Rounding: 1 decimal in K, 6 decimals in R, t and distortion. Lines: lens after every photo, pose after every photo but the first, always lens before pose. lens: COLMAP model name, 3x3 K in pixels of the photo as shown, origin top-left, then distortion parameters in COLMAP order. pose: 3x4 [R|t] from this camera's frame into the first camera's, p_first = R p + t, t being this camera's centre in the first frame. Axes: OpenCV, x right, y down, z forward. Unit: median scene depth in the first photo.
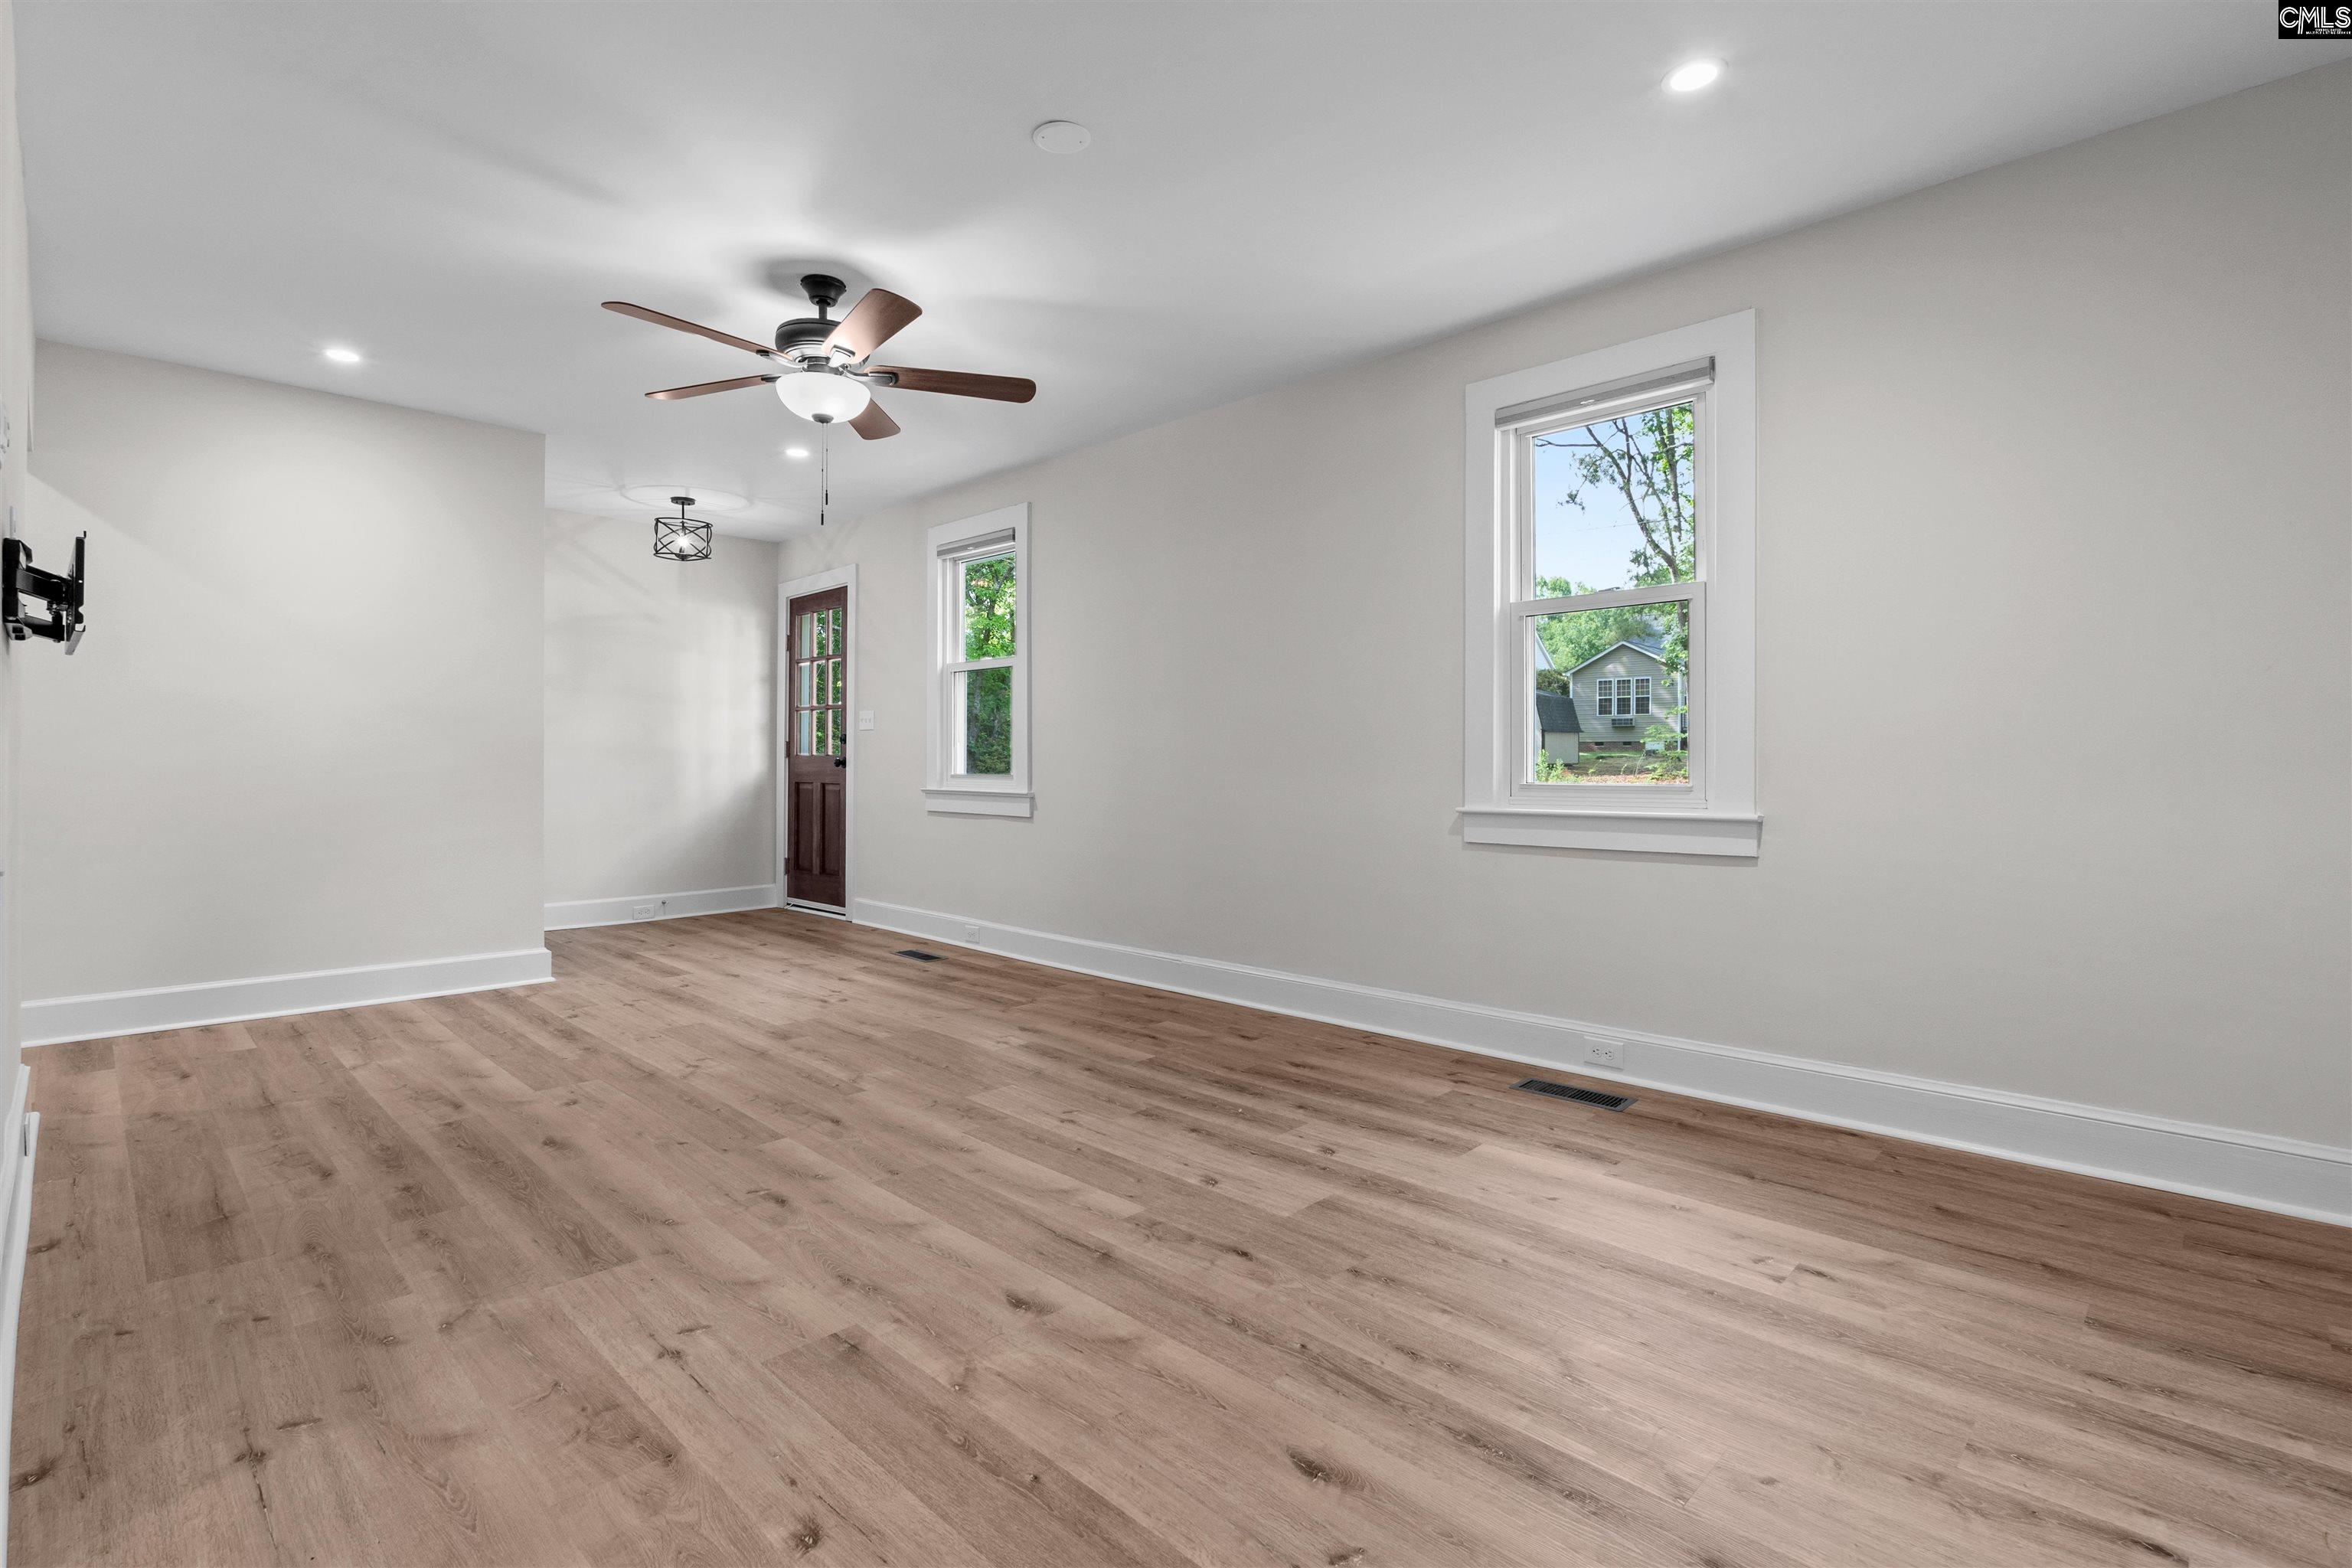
lens RADIAL K [[1079.0, 0, 1158.7], [0, 1079.0, 746.9], [0, 0, 1]] dist [-0.003976, 0.000979]
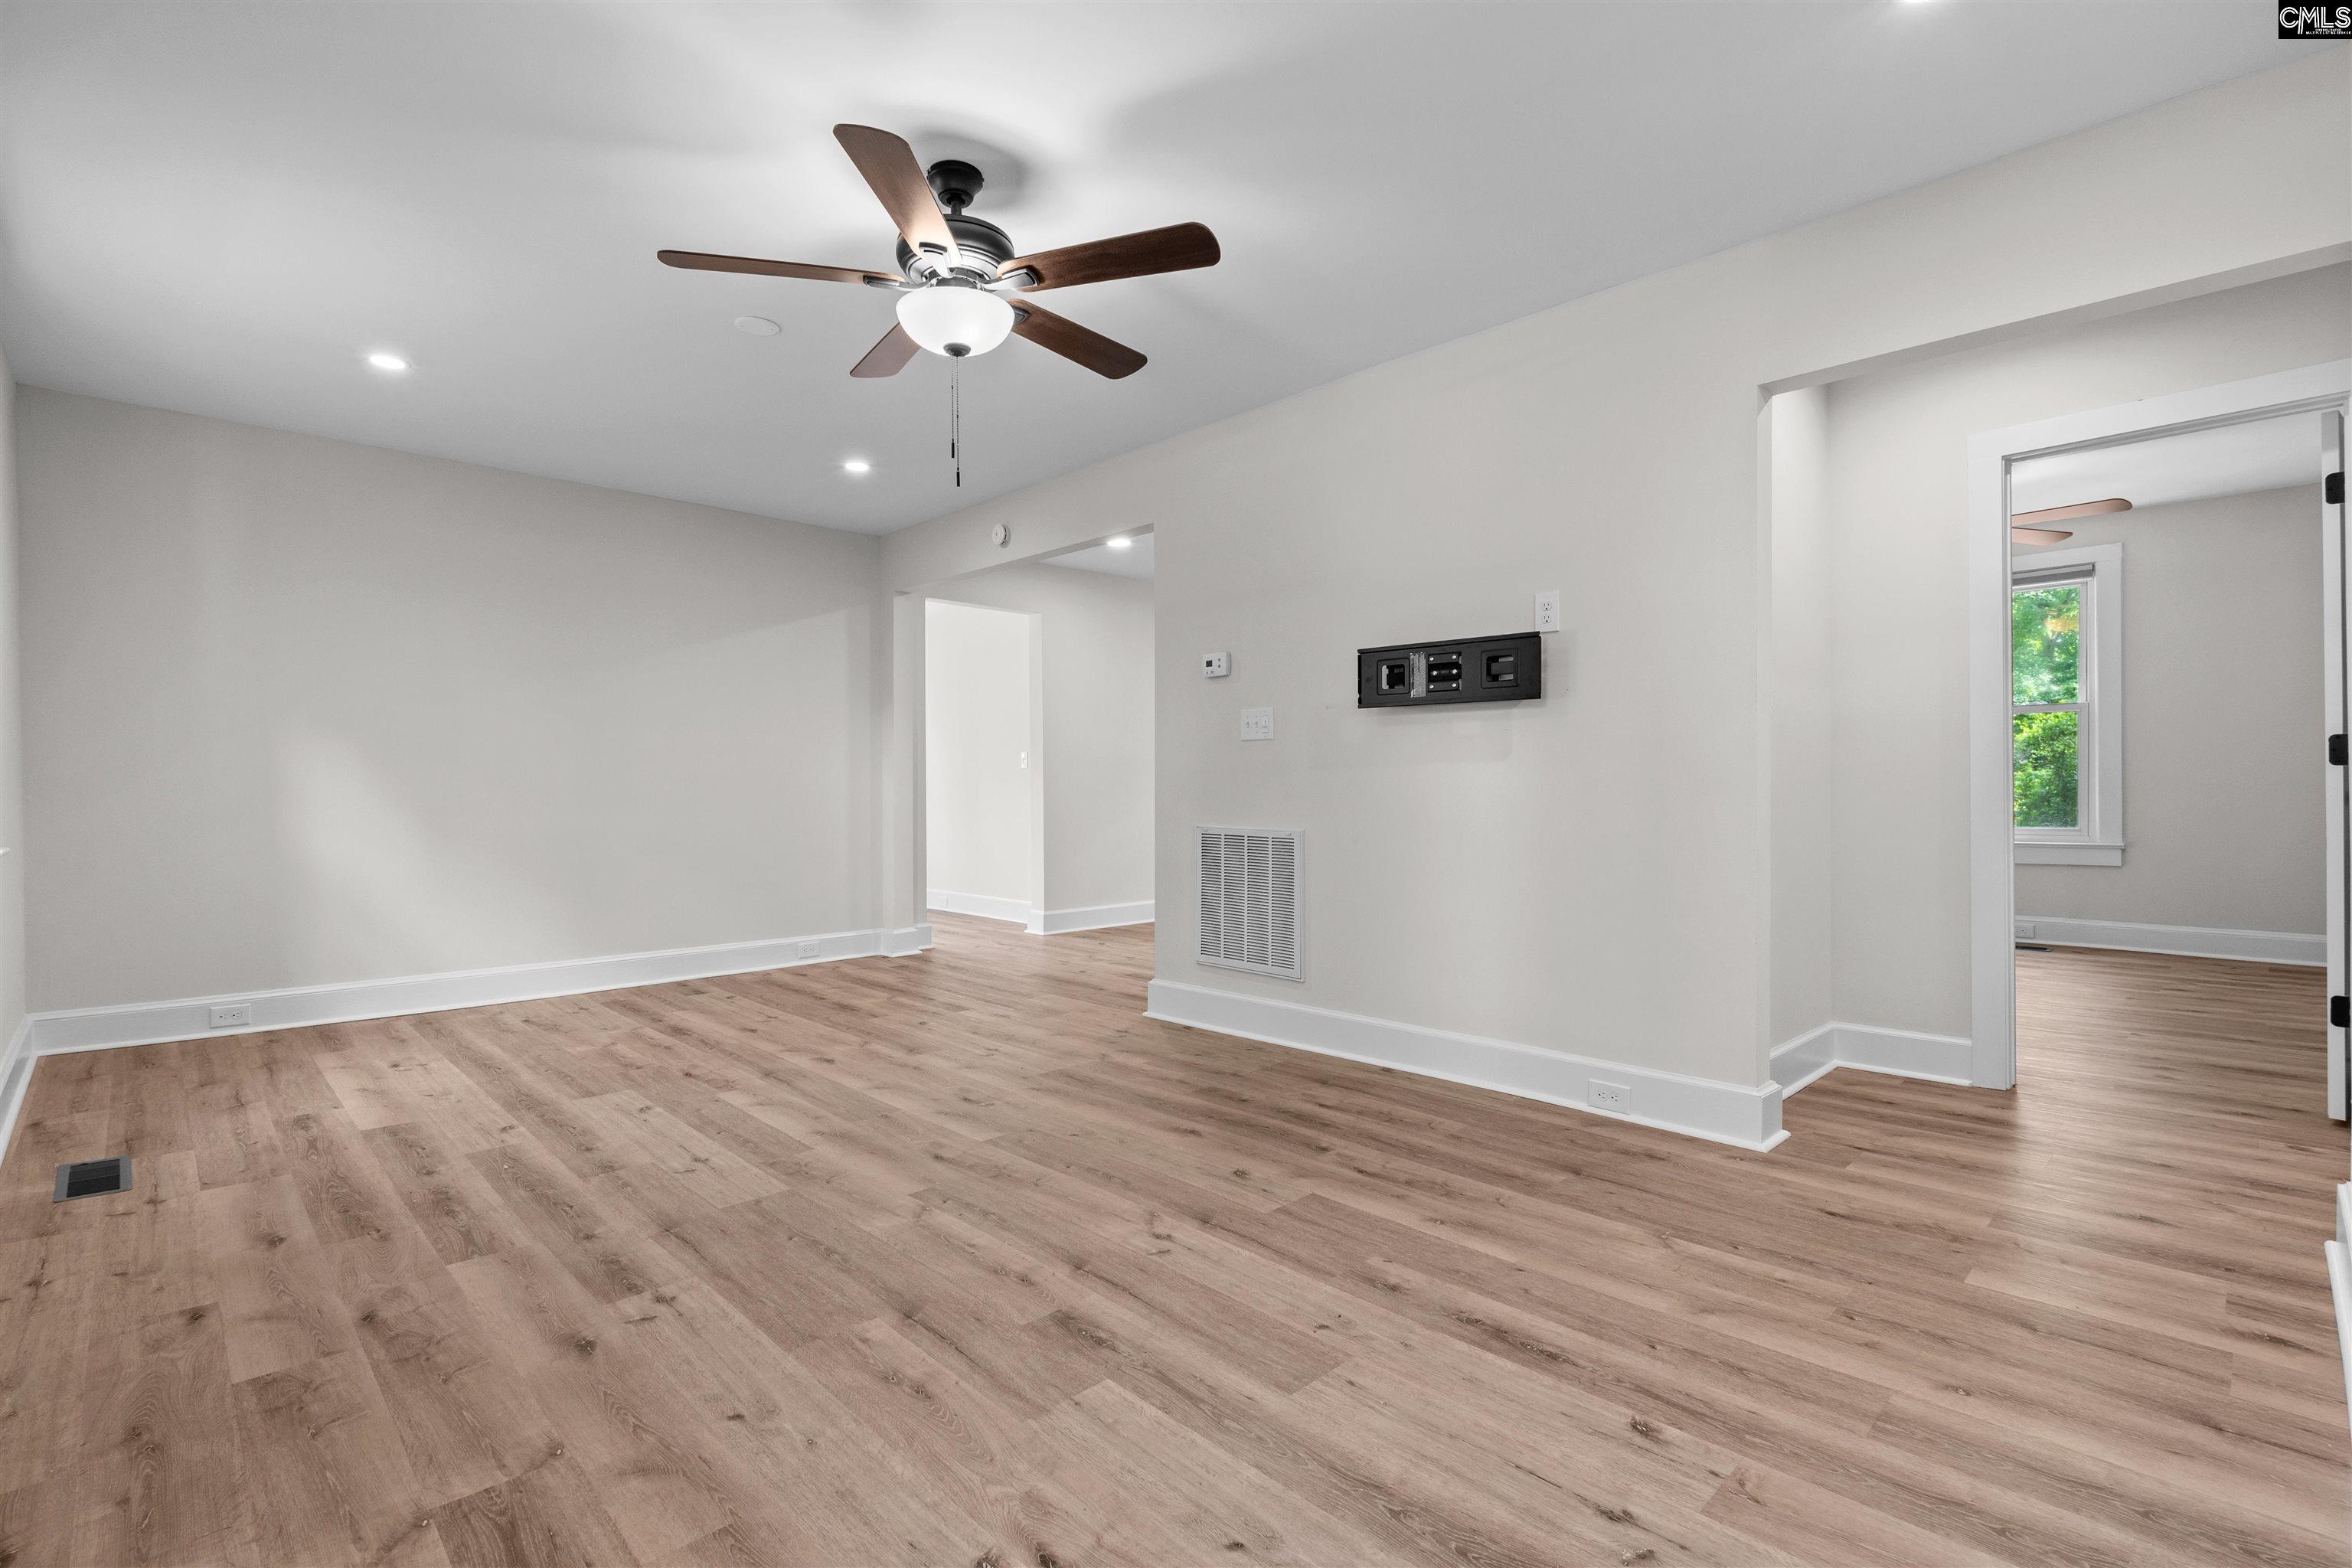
lens RADIAL K [[1079.0, 0, 1175.7], [0, 1079.0, 778.9], [0, 0, 1]] dist [-0.003976, 0.000979]
pose [[-0.999878, 0.005426, 0.014629, -0.602660], [0.005211, 0.999878, -0.014726, 0.023786], [-0.014707, -0.014648, -0.999785, 2.248017]]
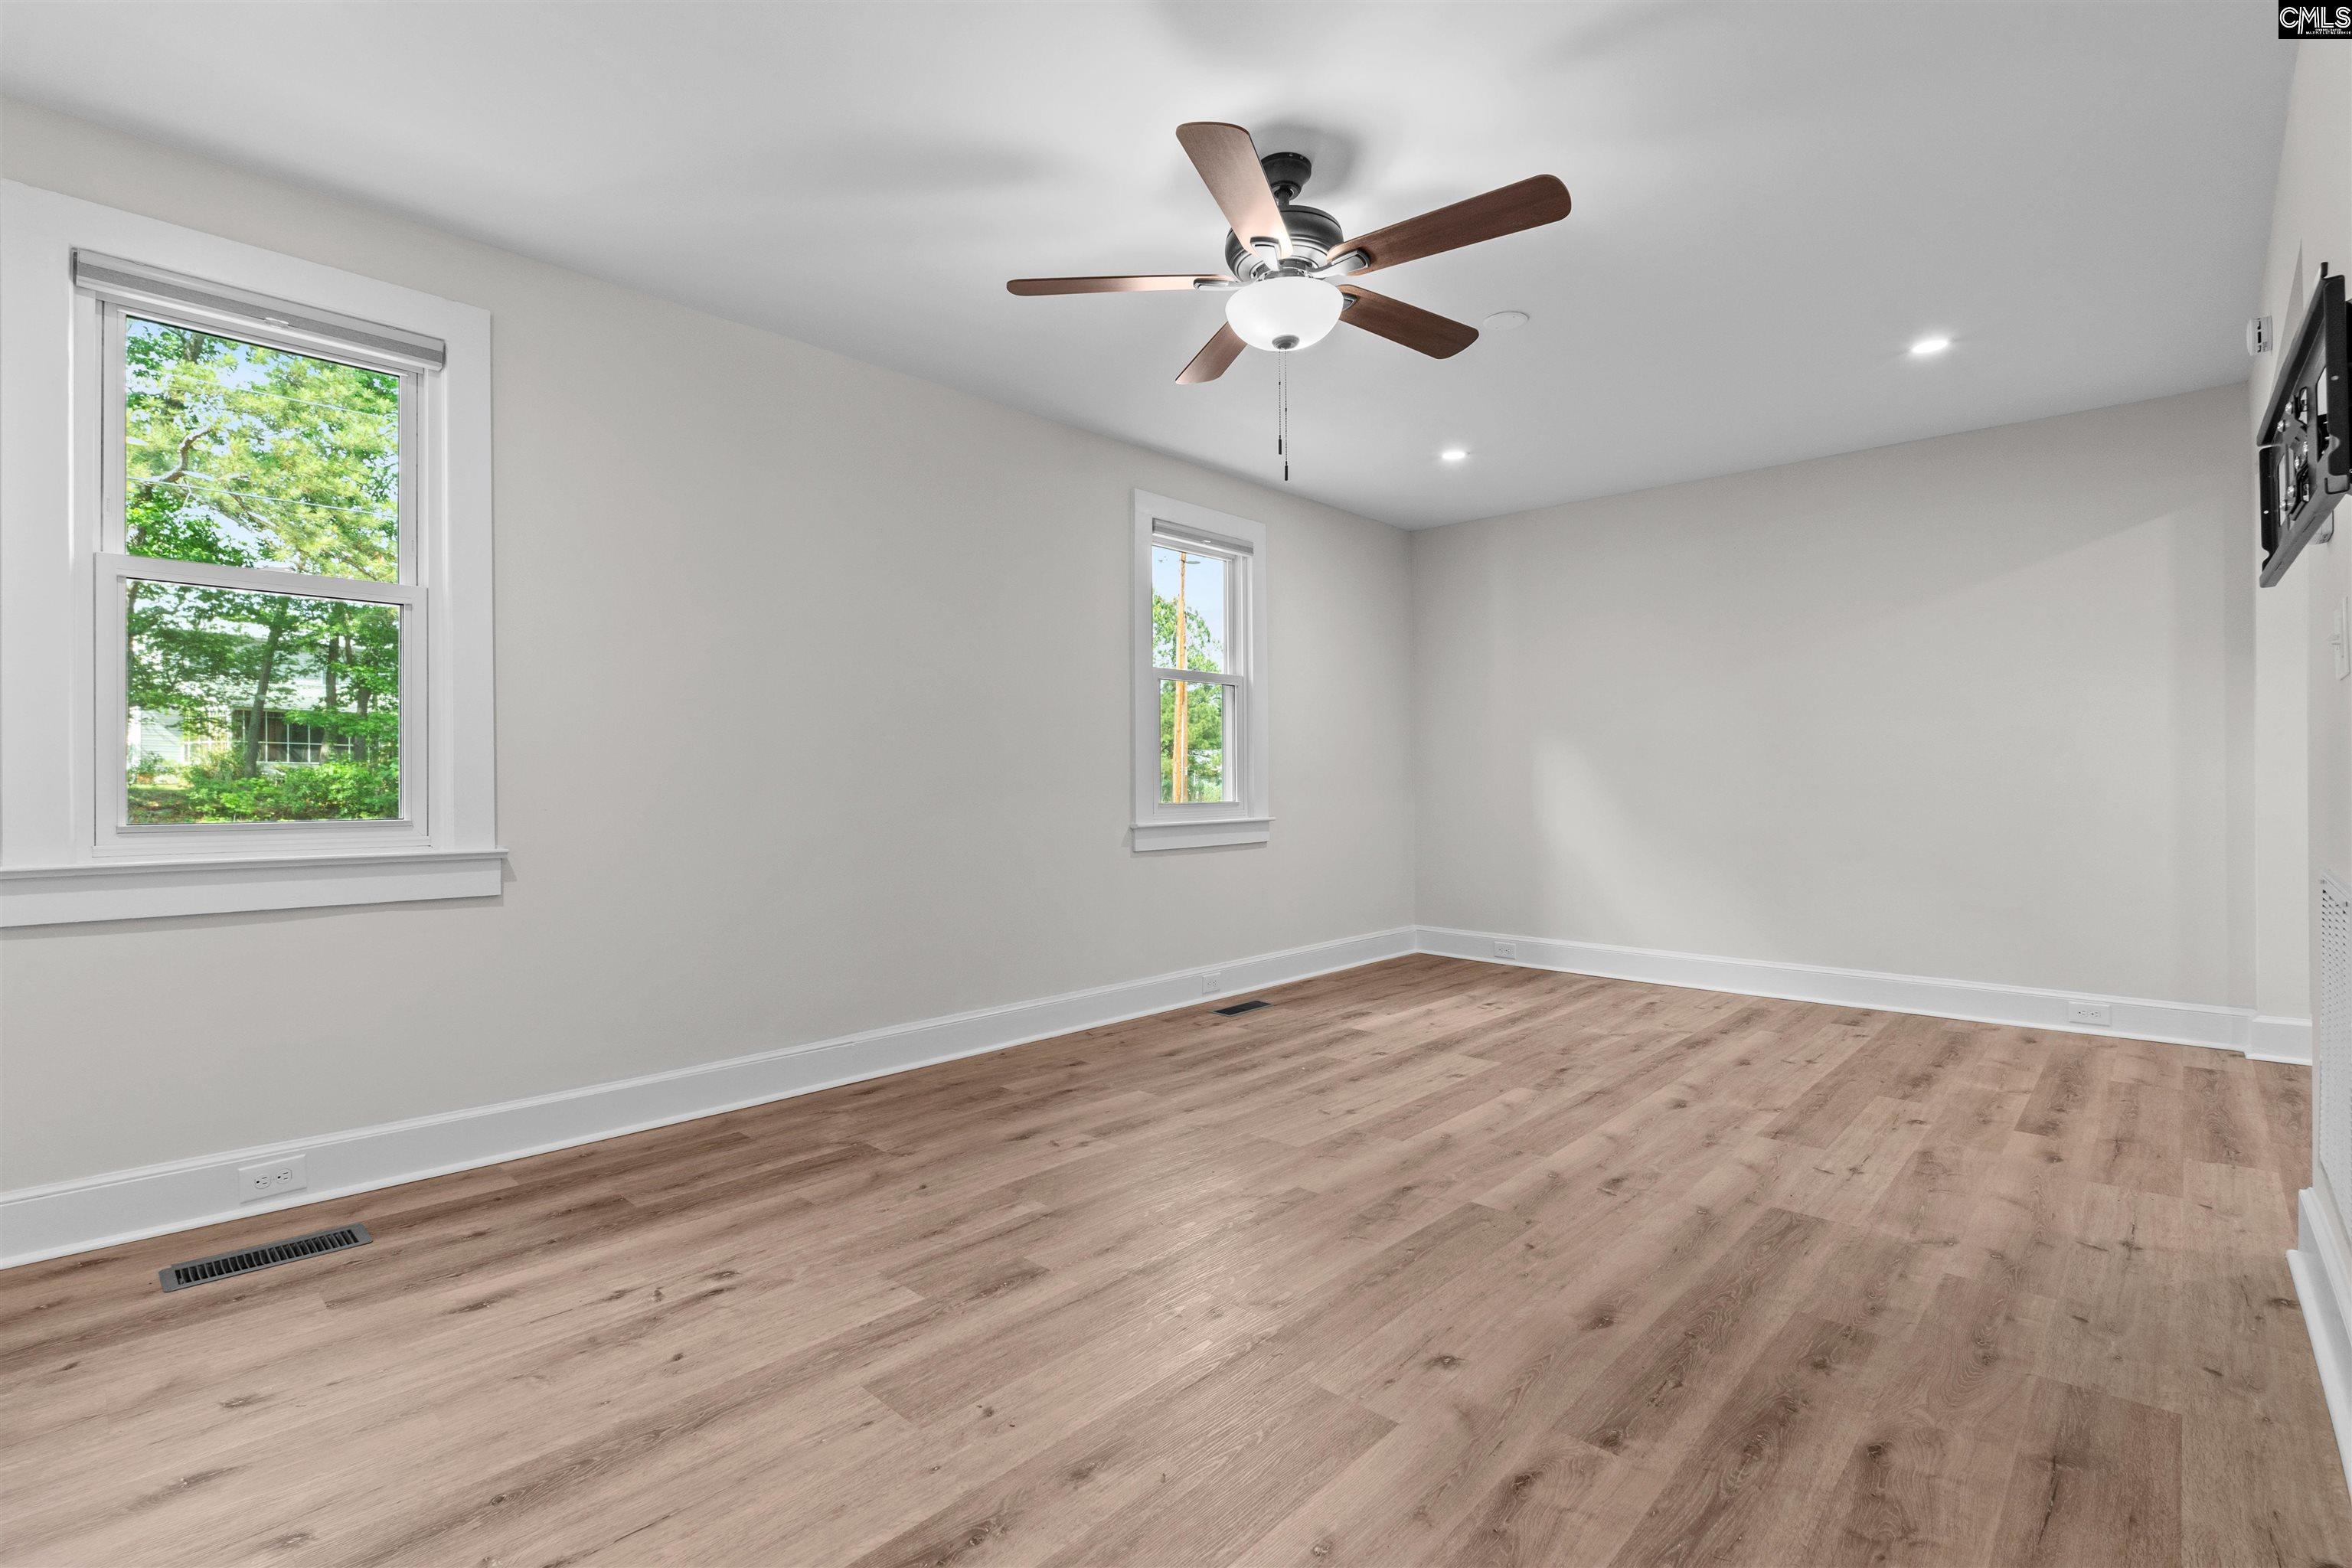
lens RADIAL K [[1079.0, 0, 1160.4], [0, 1079.0, 755.9], [0, 0, 1]] dist [-0.003976, 0.000979]
pose [[-0.019378, 0.027817, 0.999425, -1.361588], [-0.005311, 0.999596, -0.027925, 0.017817], [-0.999798, -0.005849, -0.019222, 1.391823]]
